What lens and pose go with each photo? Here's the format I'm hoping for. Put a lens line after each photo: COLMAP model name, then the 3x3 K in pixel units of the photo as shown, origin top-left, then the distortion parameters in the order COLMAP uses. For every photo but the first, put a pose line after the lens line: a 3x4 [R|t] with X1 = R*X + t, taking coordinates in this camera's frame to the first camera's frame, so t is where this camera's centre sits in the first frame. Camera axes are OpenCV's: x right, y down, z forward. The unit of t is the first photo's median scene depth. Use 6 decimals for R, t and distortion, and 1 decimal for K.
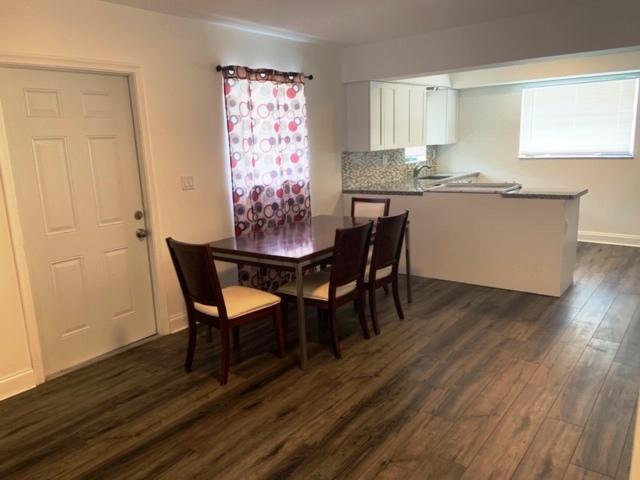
lens RADIAL K [[483.9, 0, 314.4], [0, 483.9, 237.8], [0, 0, 1]] dist [0.117761, -0.147143]
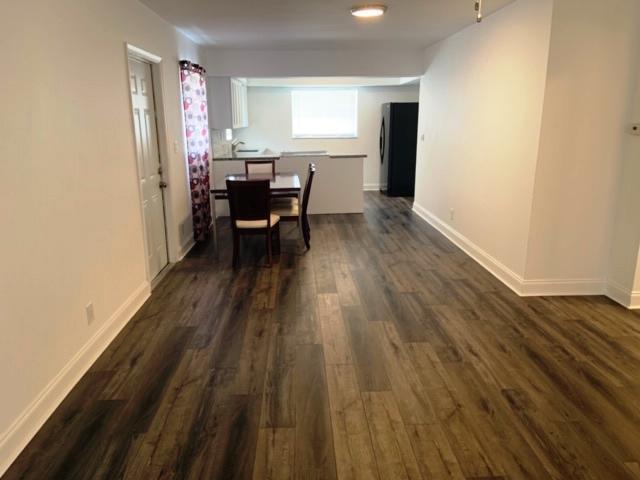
lens RADIAL K [[483.9, 0, 314.4], [0, 483.9, 237.8], [0, 0, 1]] dist [0.117761, -0.147143]
pose [[0.763489, -0.120742, 0.634434, -0.790606], [0.107132, 0.992436, 0.059950, 0.086221], [-0.636874, 0.022197, 0.770649, -0.246667]]
